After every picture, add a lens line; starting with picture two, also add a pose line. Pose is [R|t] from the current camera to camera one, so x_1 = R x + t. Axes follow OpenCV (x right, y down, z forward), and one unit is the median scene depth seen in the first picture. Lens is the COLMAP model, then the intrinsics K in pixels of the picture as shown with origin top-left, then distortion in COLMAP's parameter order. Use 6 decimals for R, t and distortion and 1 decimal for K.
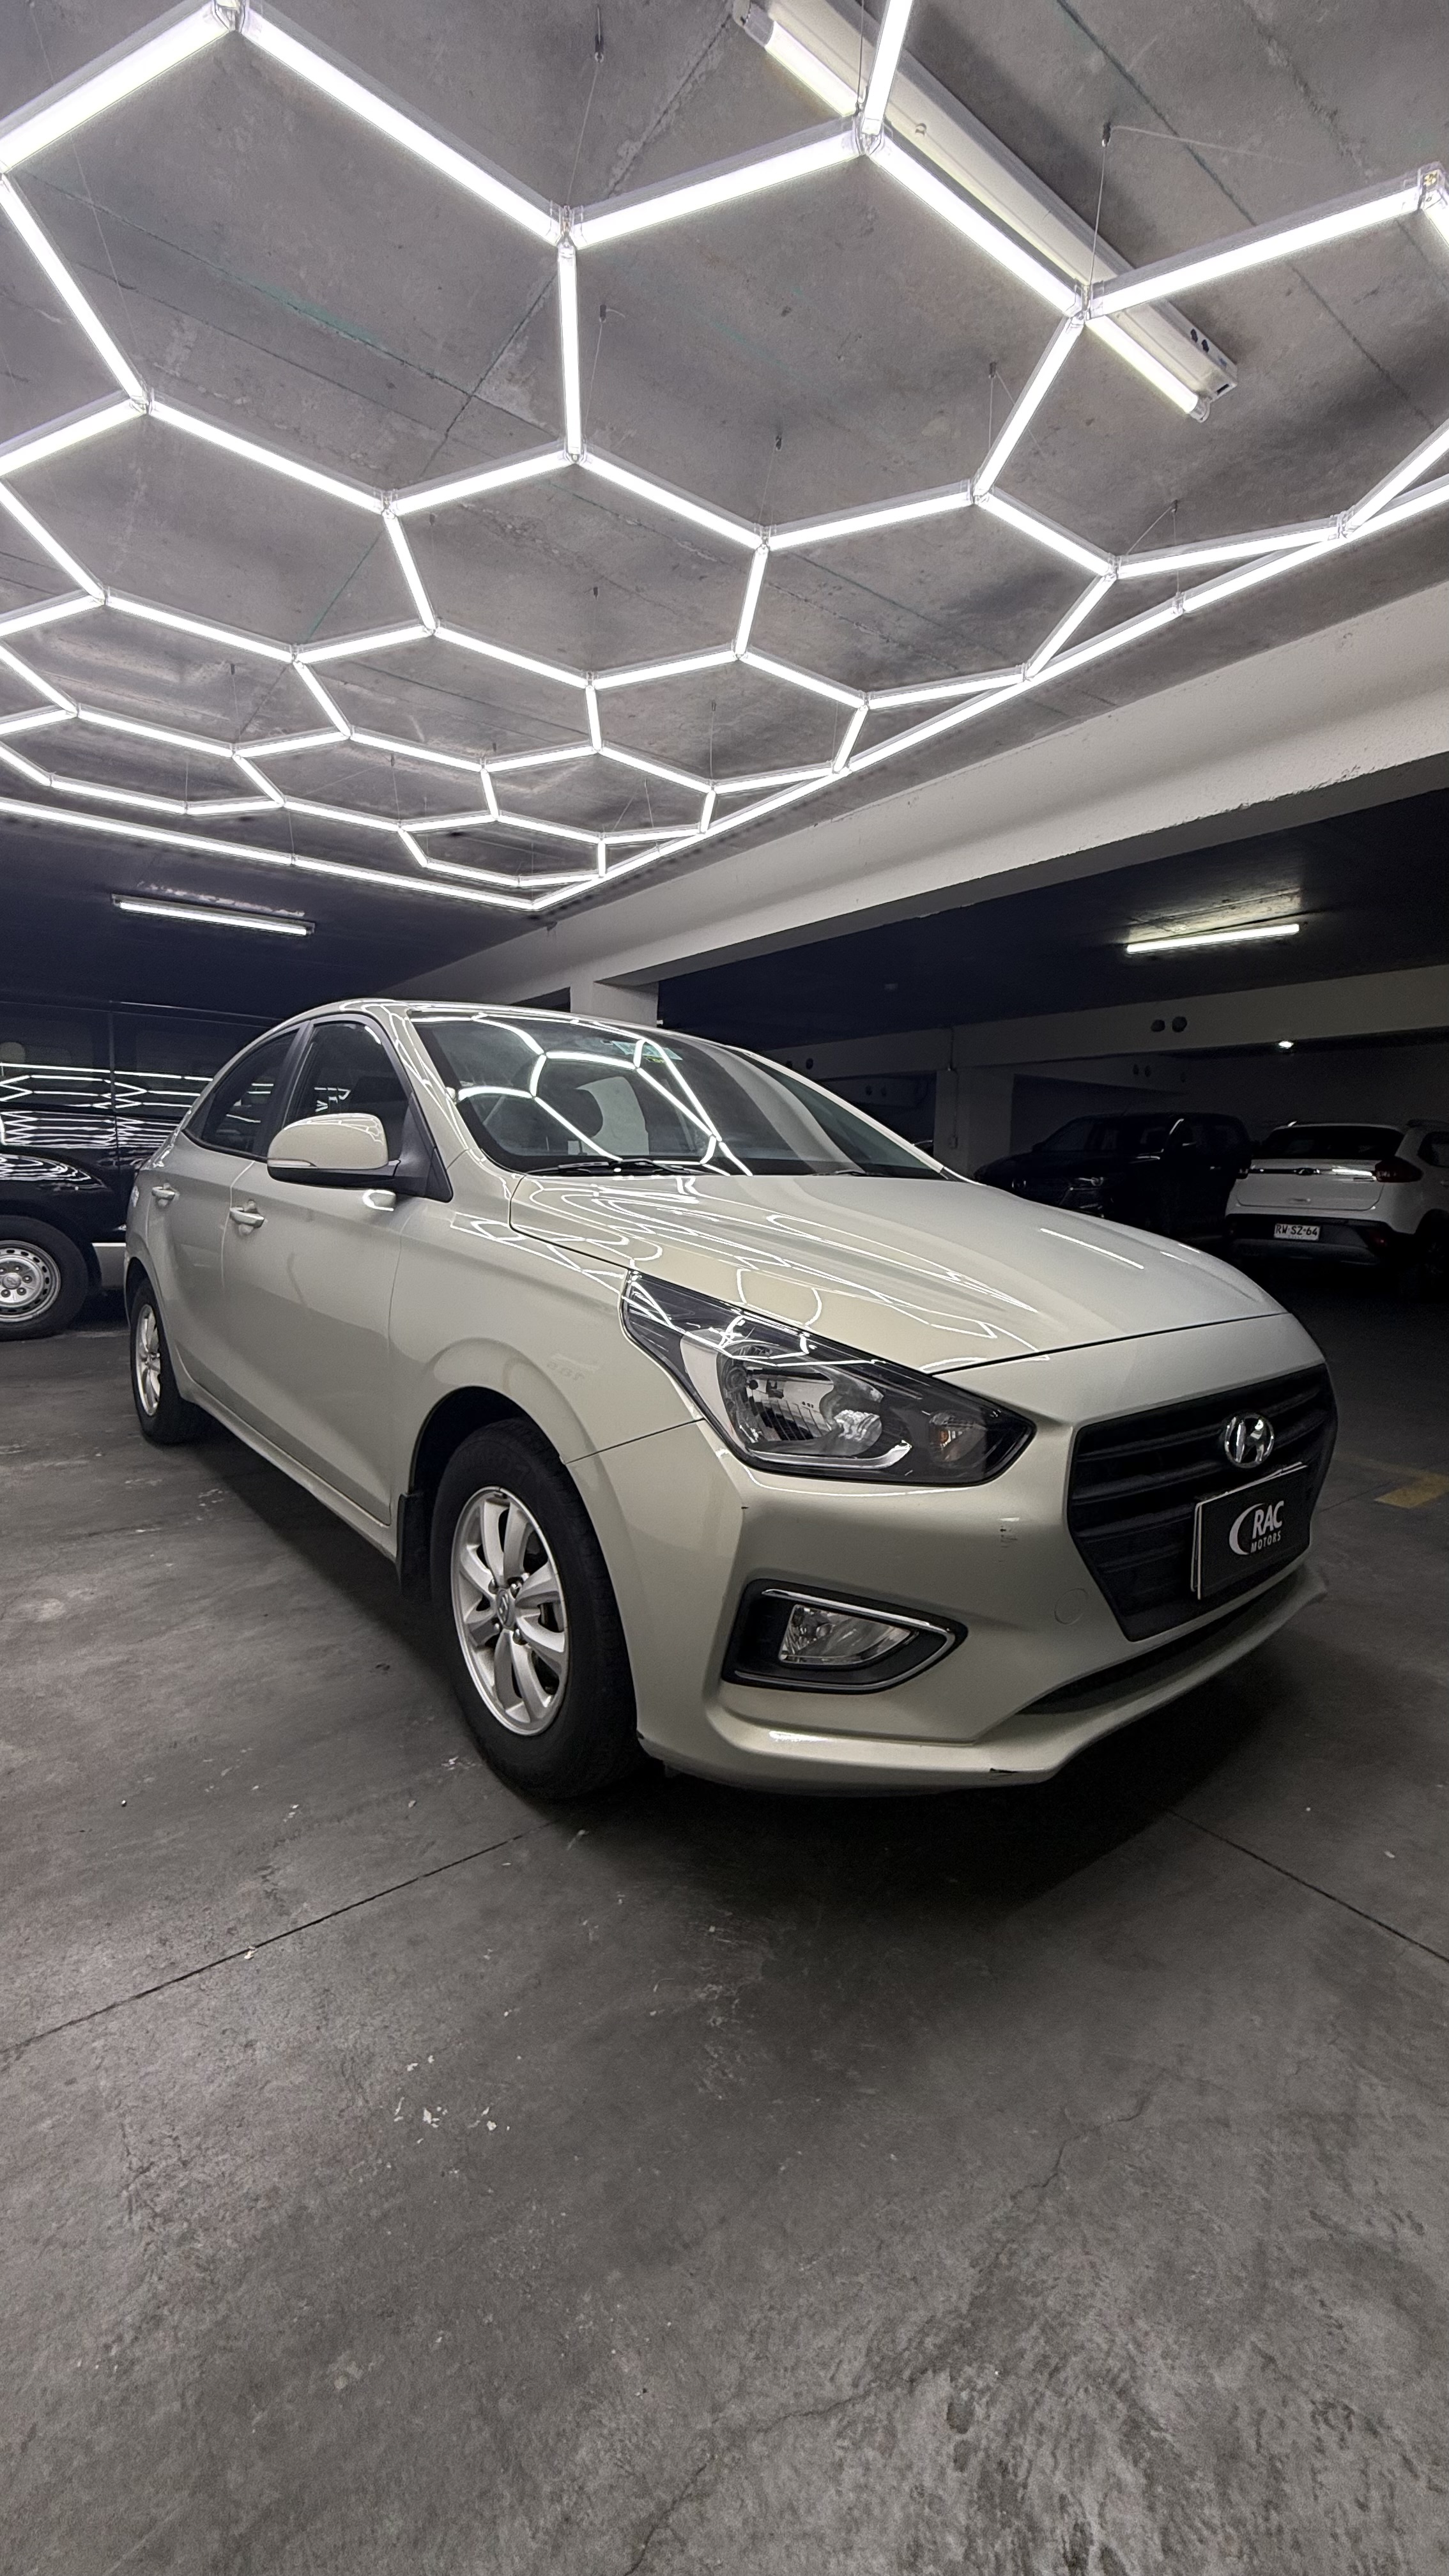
lens RADIAL K [[1023.9, 0, 727.7], [0, 1023.9, 1306.6], [0, 0, 1]] dist [-0.002449, 0.000834]
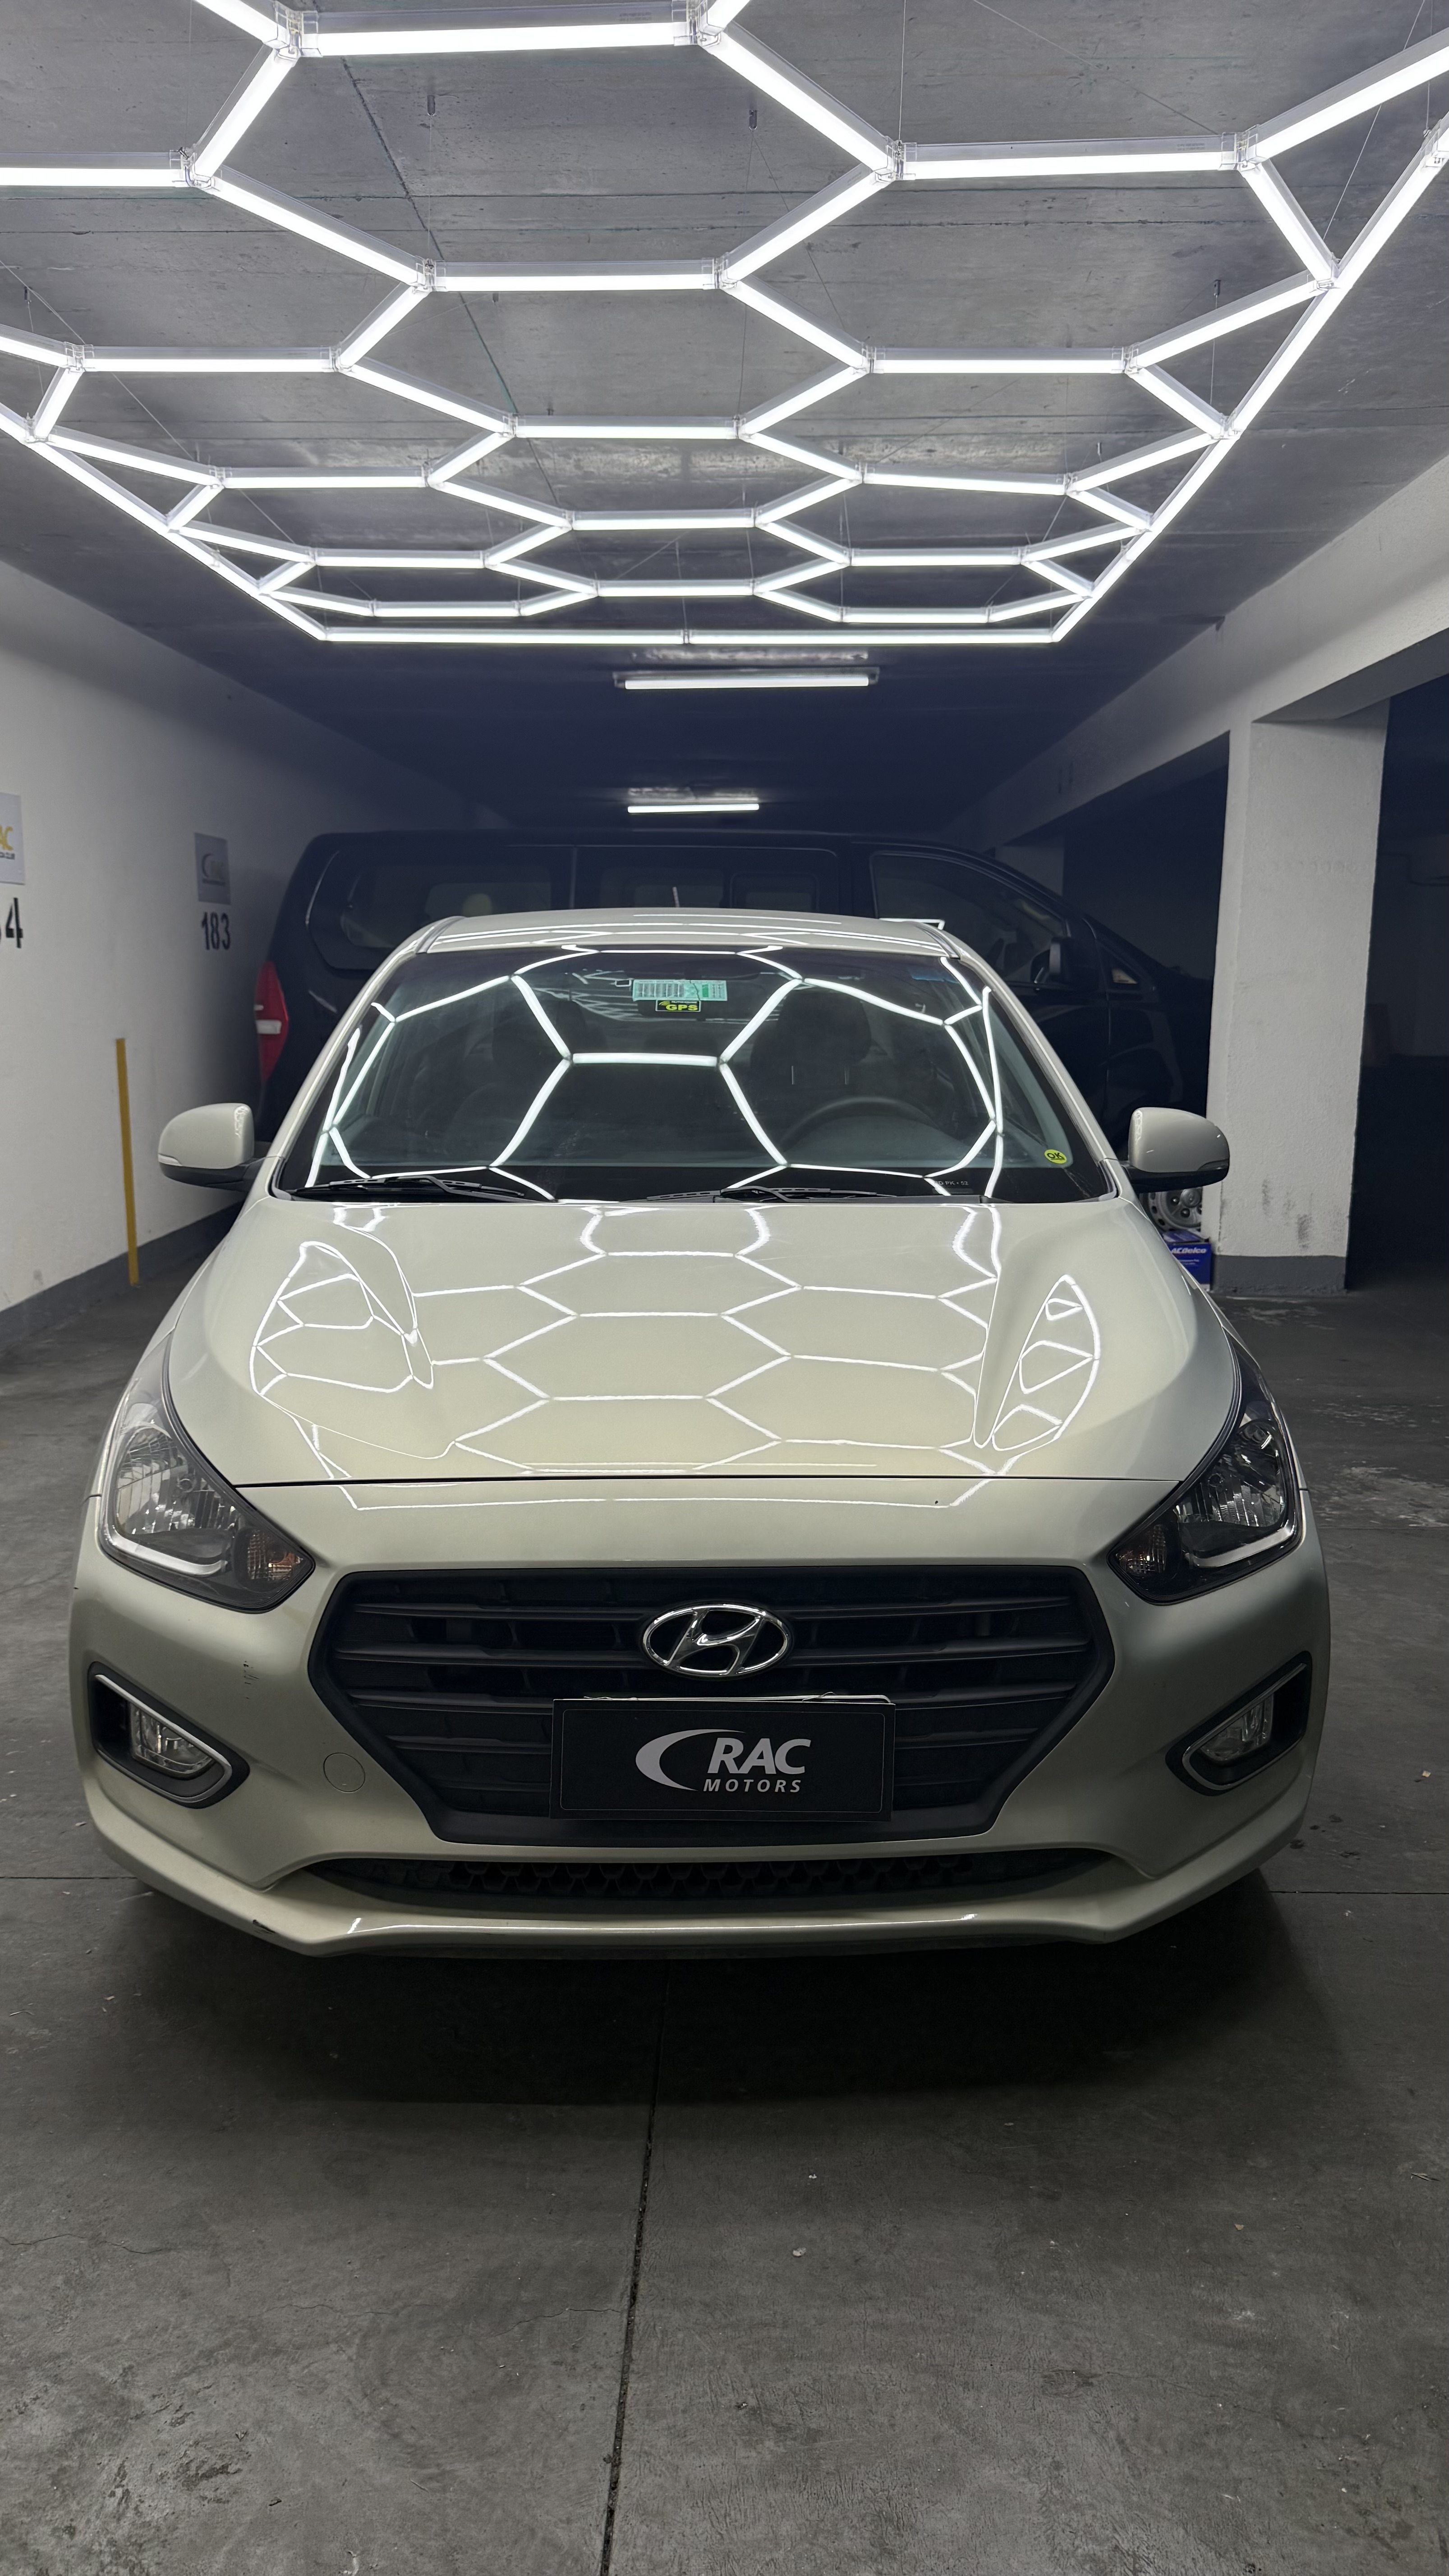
lens RADIAL K [[1800.9, 0, 724.5], [0, 1800.9, 1288.0], [0, 0, 1]] dist [0.007523, -0.003317]
pose [[0.770480, 0.061233, -0.634516, 1.582747], [-0.049699, 0.998116, 0.035973, -0.204355], [0.635524, 0.003818, 0.772072, -0.006131]]
